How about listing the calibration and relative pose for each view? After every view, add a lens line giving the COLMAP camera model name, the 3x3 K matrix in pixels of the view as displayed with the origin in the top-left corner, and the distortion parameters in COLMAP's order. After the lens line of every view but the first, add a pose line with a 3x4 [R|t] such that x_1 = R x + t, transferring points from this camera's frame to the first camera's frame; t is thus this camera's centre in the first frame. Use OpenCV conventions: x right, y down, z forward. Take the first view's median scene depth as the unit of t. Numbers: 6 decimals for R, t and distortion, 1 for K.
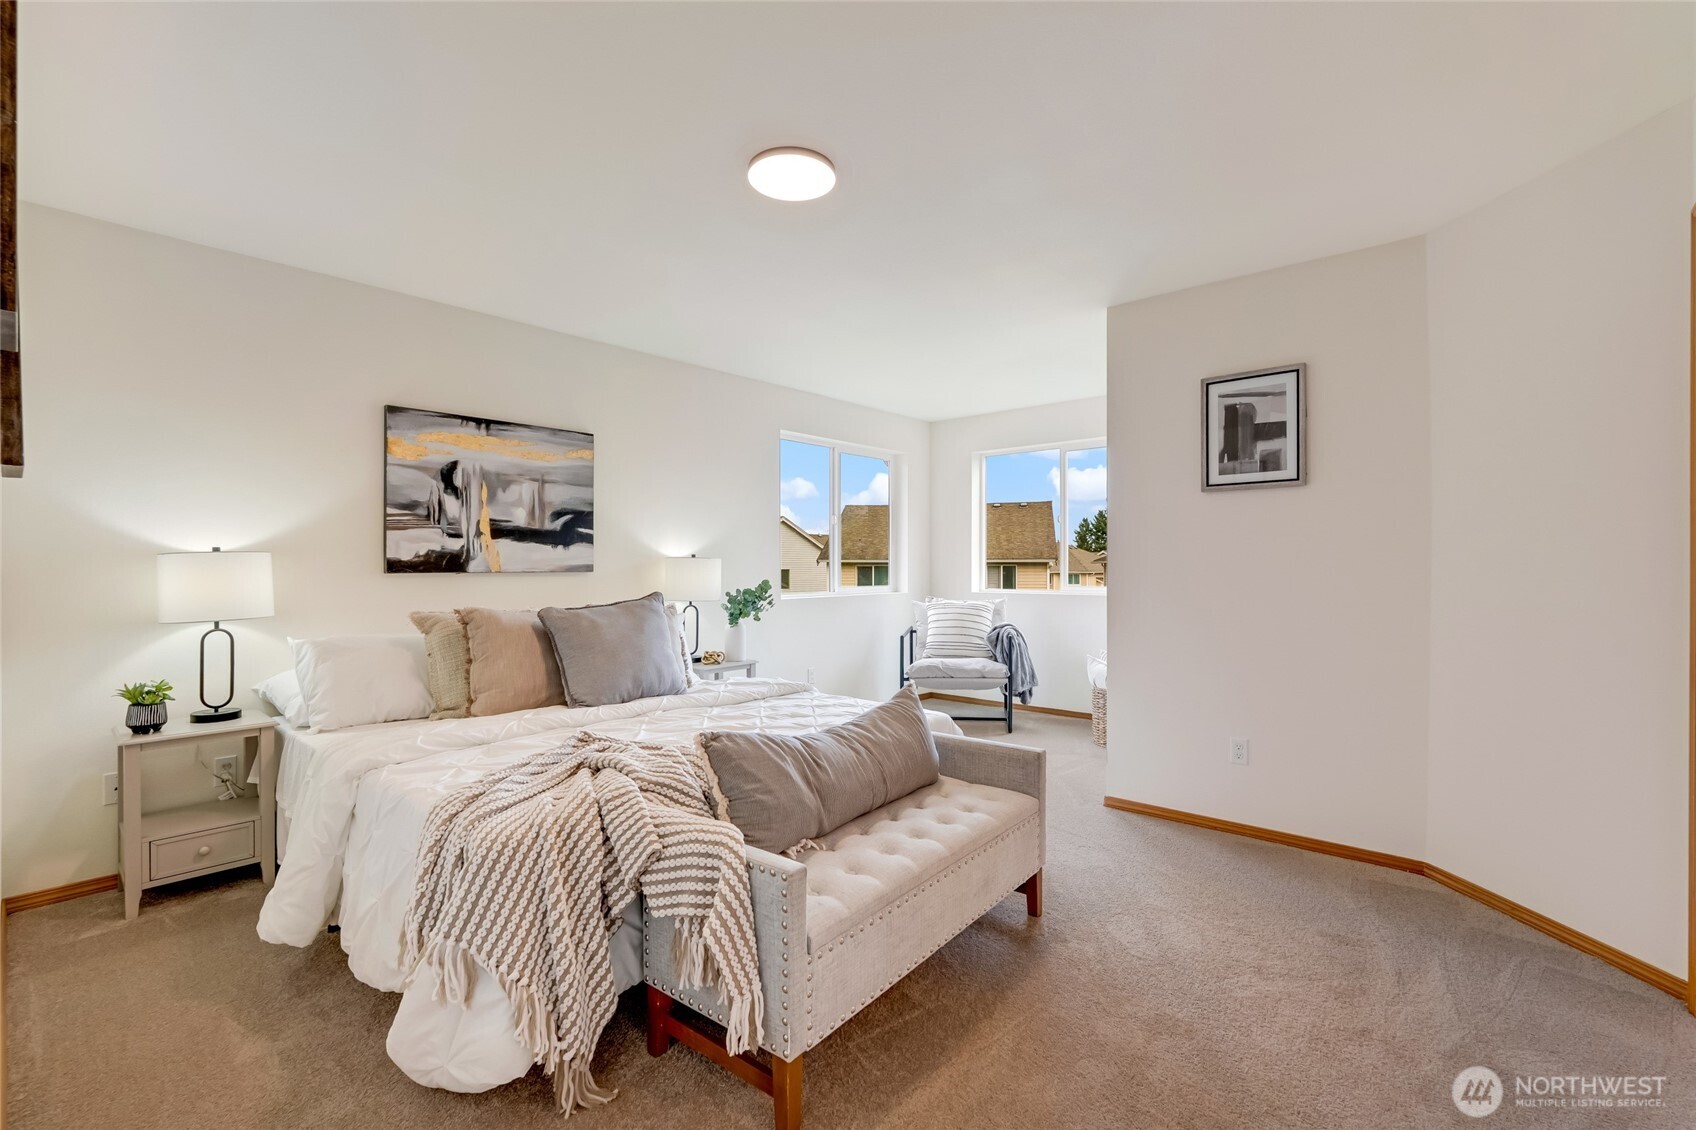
lens RADIAL K [[748.8, 0, 849.1], [0, 748.8, 562.3], [0, 0, 1]] dist [-0.004470, 0.001342]
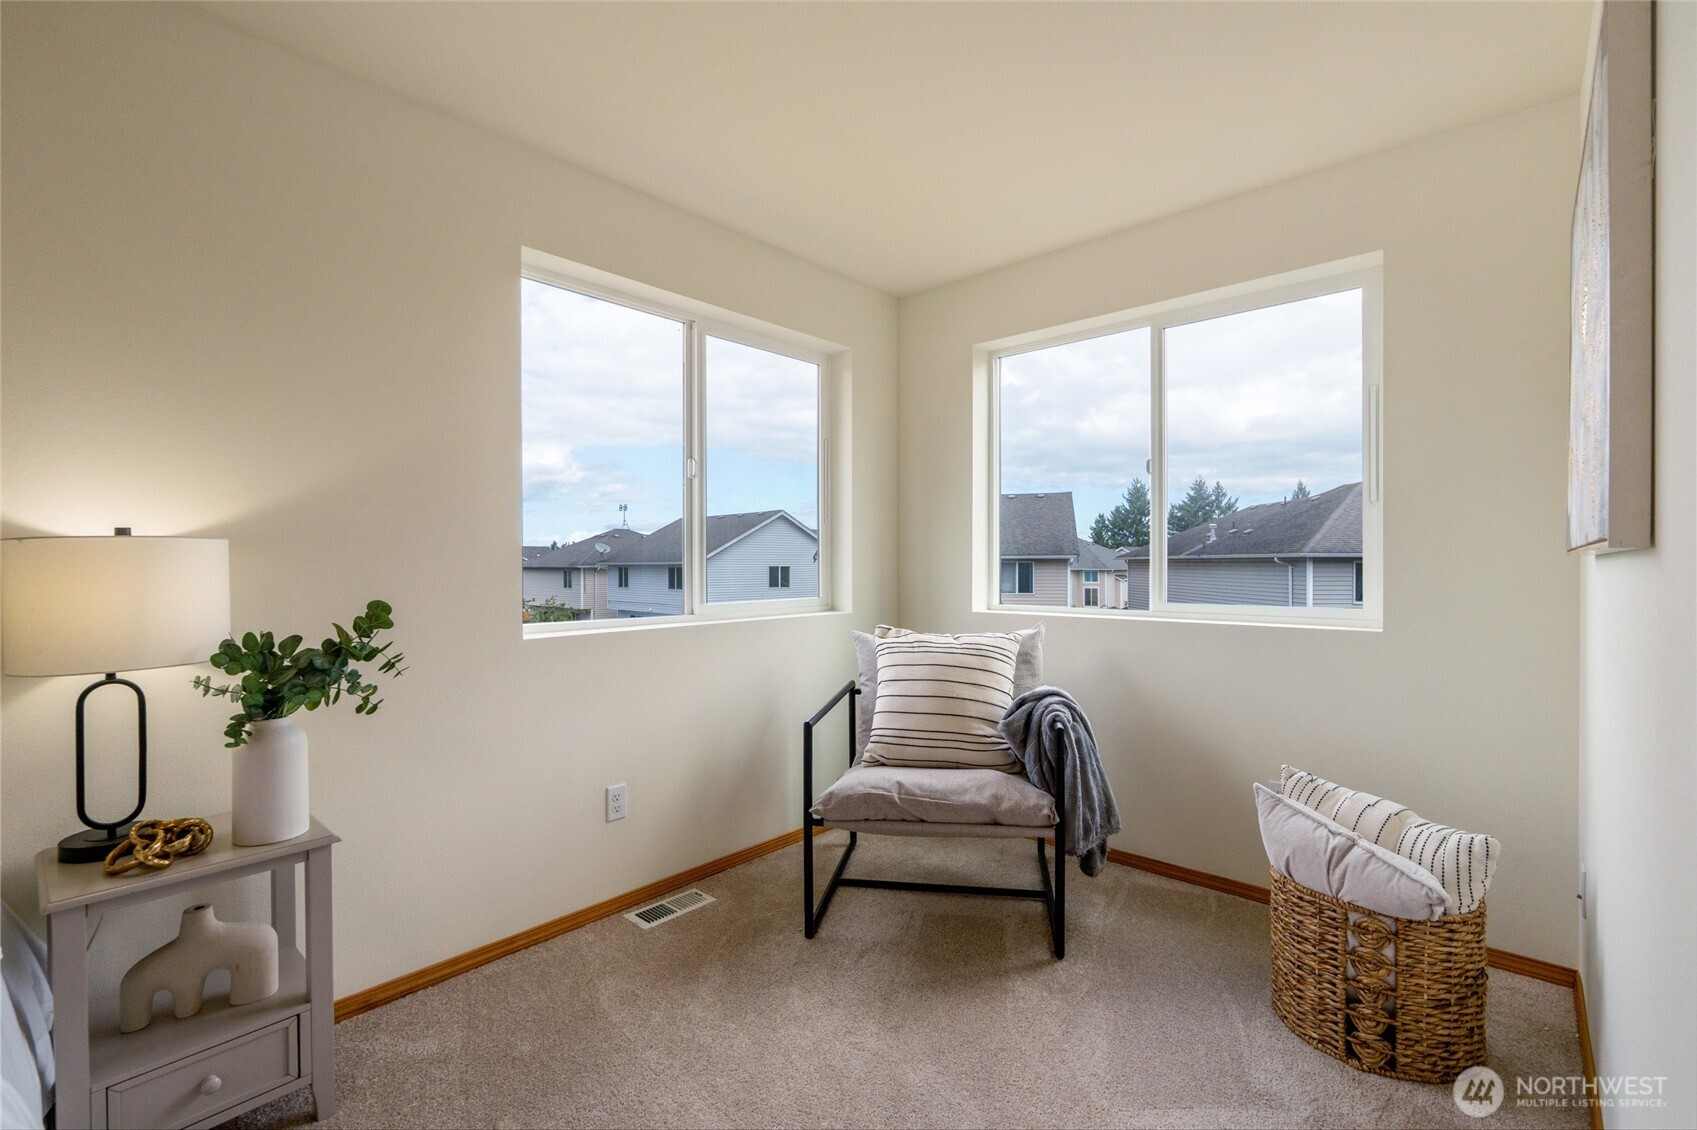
lens RADIAL K [[749.3, 0, 846.9], [0, 749.3, 568.5], [0, 0, 1]] dist [-0.004470, 0.001342]
pose [[0.999800, -0.003661, -0.019680, 0.098610], [0.003873, 0.999934, 0.010776, 0.004122], [0.019639, -0.010850, 0.999748, 0.544585]]
